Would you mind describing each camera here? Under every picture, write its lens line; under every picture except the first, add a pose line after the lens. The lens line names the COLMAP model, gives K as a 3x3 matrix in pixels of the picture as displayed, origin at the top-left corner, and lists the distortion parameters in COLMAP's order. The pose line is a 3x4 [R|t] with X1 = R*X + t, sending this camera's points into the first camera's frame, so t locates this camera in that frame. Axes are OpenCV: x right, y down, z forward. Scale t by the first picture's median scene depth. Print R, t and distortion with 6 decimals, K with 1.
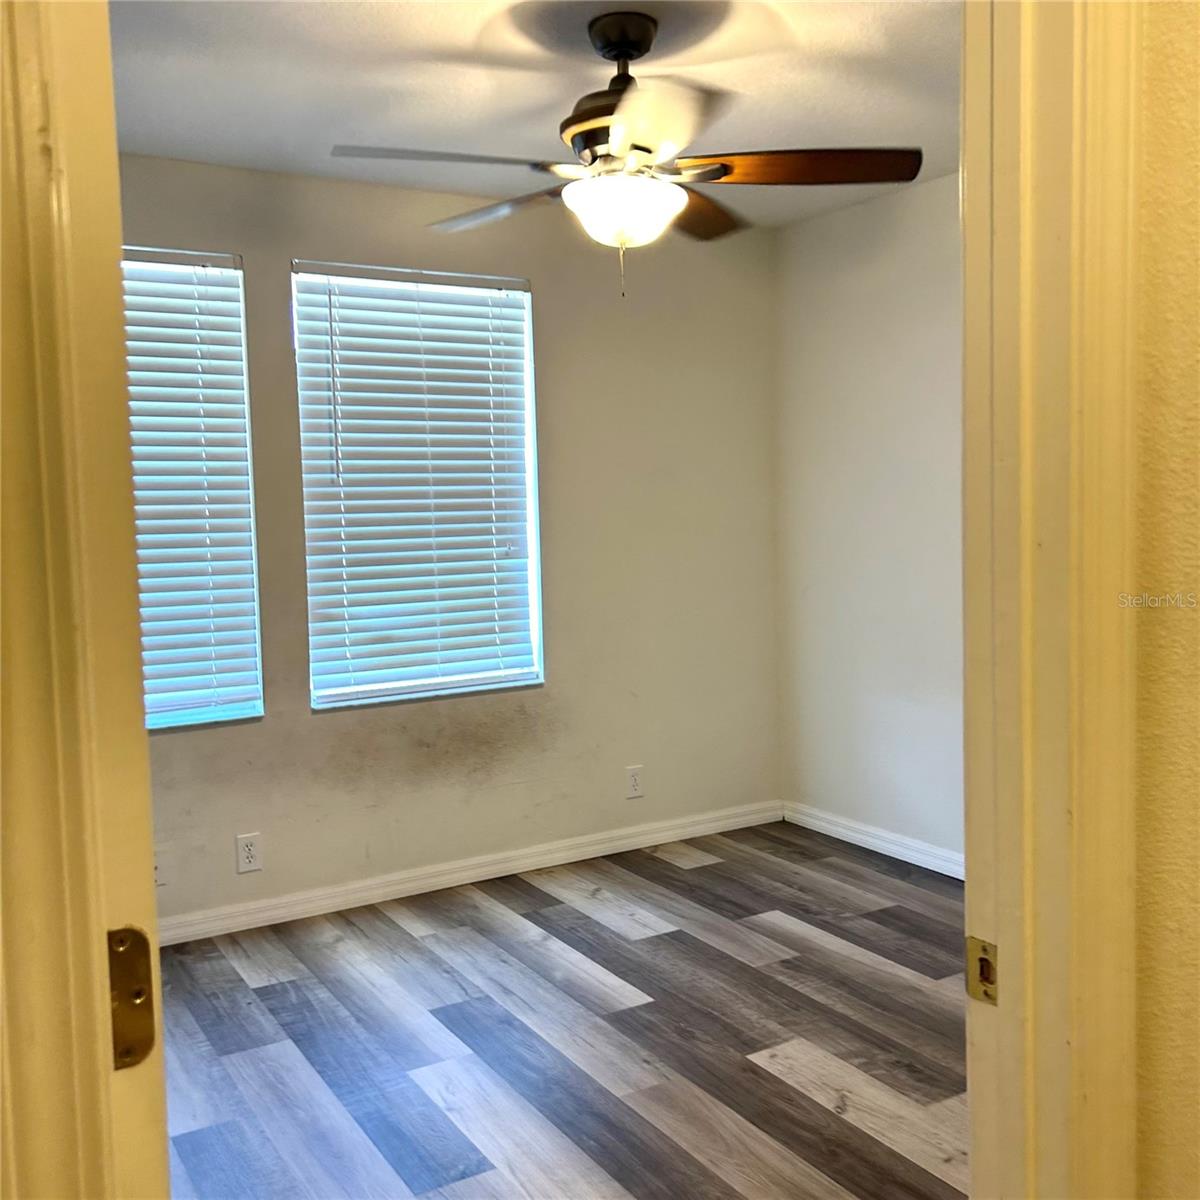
lens RADIAL K [[1207.8, 0, 601.3], [0, 1207.8, 593.8], [0, 0, 1]] dist [0.035027, 0.000000]
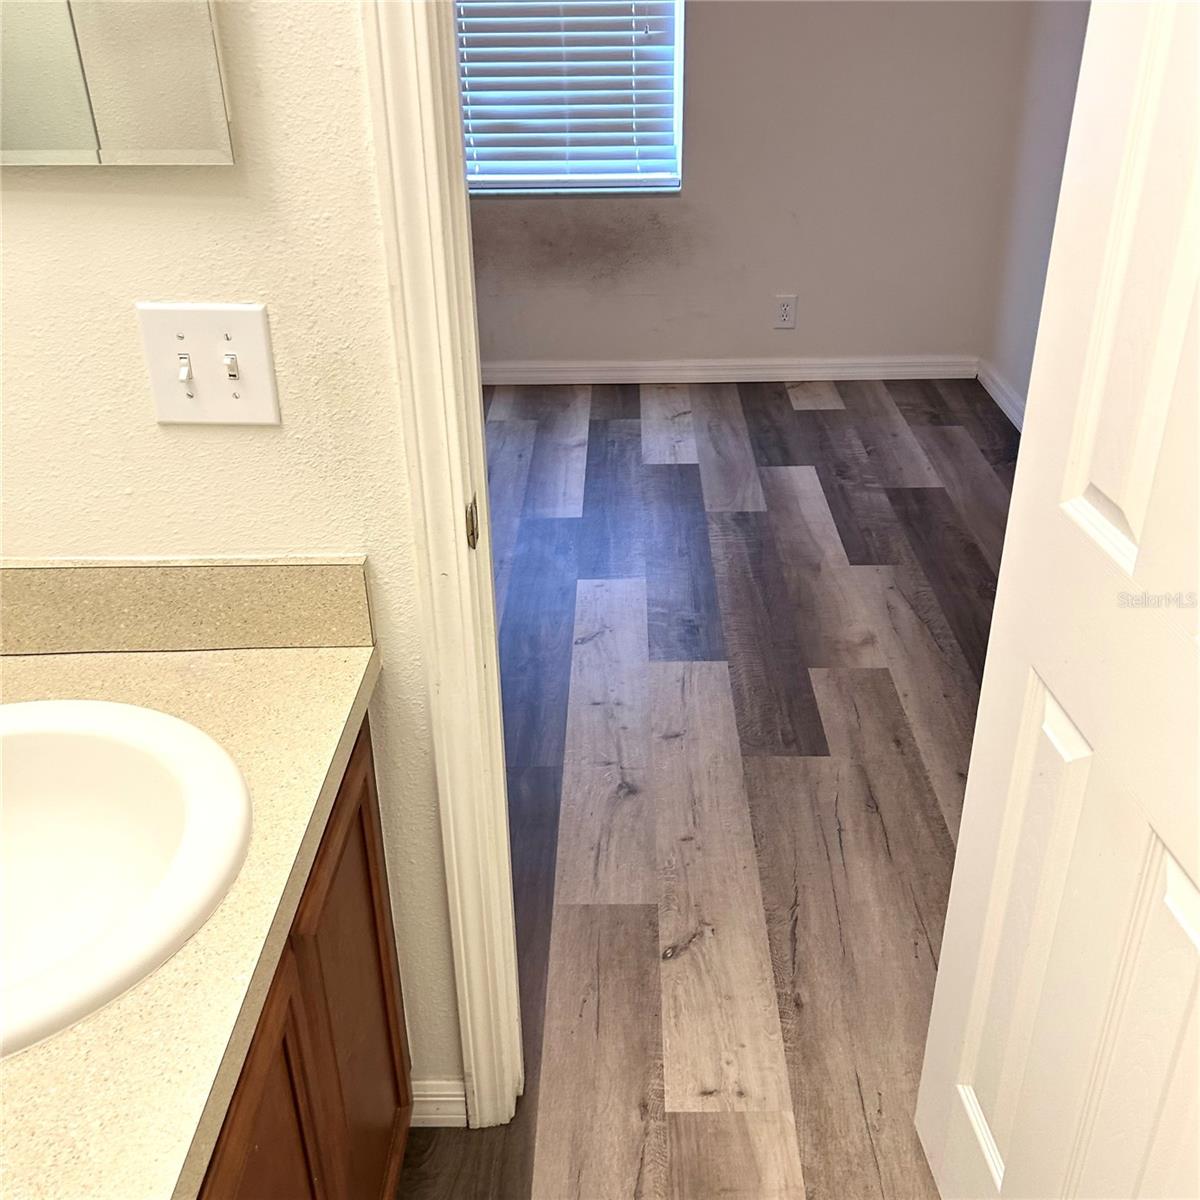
lens RADIAL K [[1207.8, 0, 605.7], [0, 1207.8, 594.4], [0, 0, 1]] dist [0.035027, 0.000000]
pose [[0.858576, 0.253535, -0.445609, 0.426118], [-0.049222, 0.905913, 0.420594, -0.039149], [0.510318, -0.339178, 0.790274, 0.115199]]
